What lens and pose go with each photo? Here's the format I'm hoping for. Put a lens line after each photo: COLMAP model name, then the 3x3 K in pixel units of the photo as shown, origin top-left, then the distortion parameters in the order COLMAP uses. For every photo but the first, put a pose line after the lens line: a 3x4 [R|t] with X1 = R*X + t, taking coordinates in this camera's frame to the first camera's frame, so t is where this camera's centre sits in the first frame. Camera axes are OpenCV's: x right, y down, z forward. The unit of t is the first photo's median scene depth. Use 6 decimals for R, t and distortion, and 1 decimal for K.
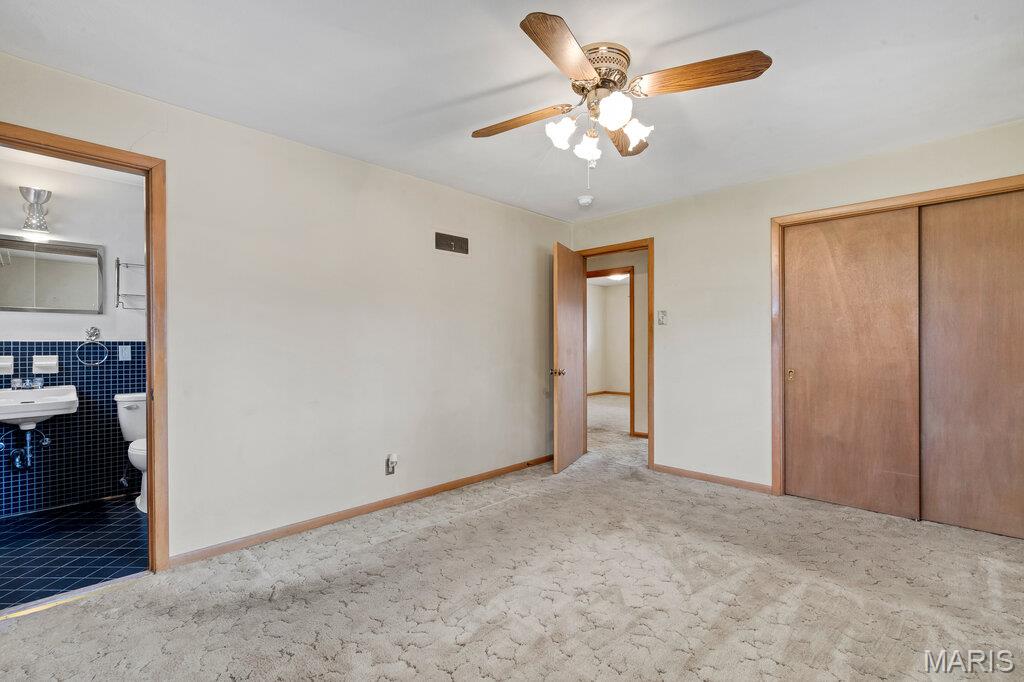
lens RADIAL K [[464.4, 0, 512.0], [0, 464.4, 341.0], [0, 0, 1]] dist [0.000134, 0.001160]
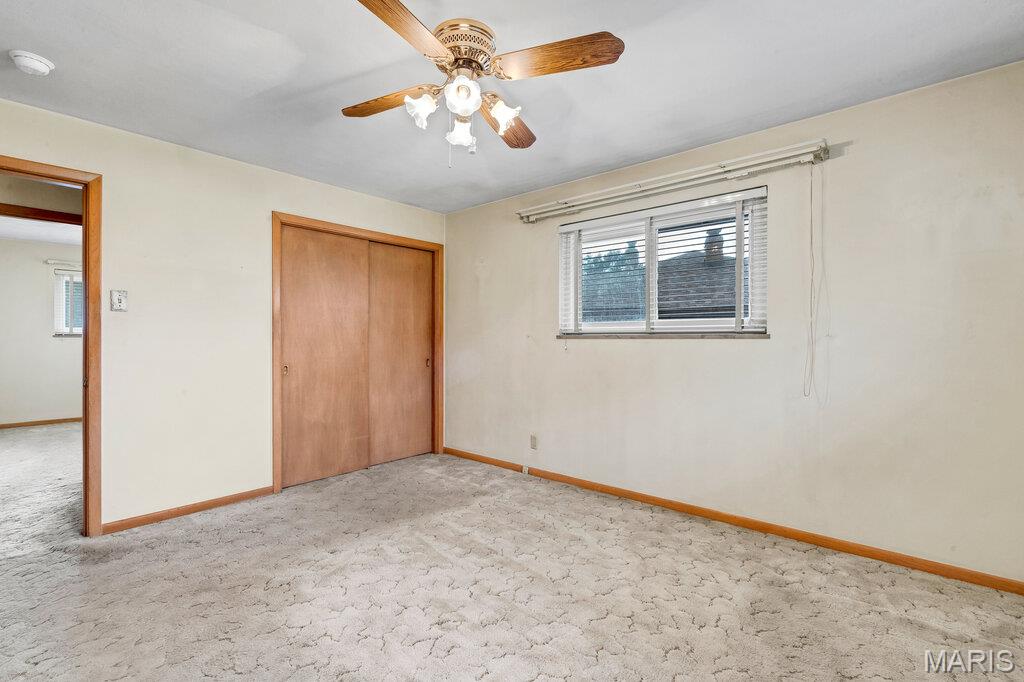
lens RADIAL K [[464.4, 0, 512.0], [0, 464.4, 341.0], [0, 0, 1]] dist [0.000134, 0.001160]
pose [[-0.065402, -0.001893, 0.997857, -0.506186], [-0.009833, 0.999951, 0.001253, 0.002863], [-0.997811, -0.009730, -0.065417, 0.640643]]
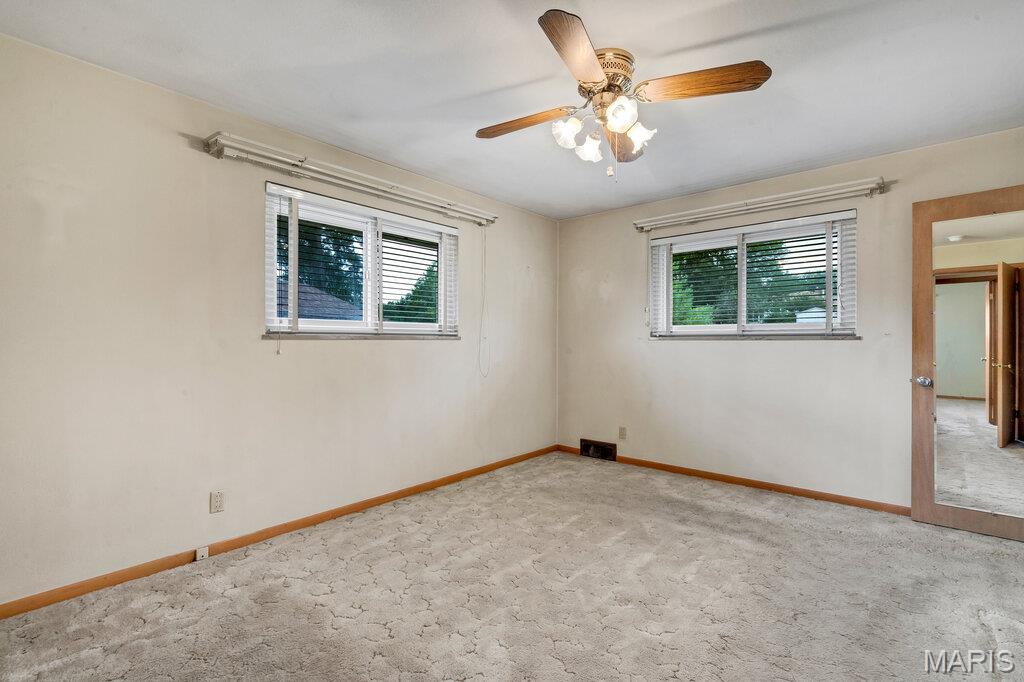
lens RADIAL K [[464.4, 0, 512.0], [0, 464.4, 341.0], [0, 0, 1]] dist [0.000134, 0.001160]
pose [[-0.997633, -0.003919, -0.068655, 0.295455], [-0.003676, 0.999986, -0.003674, 0.001522], [0.068669, -0.003413, -0.997634, 1.331924]]
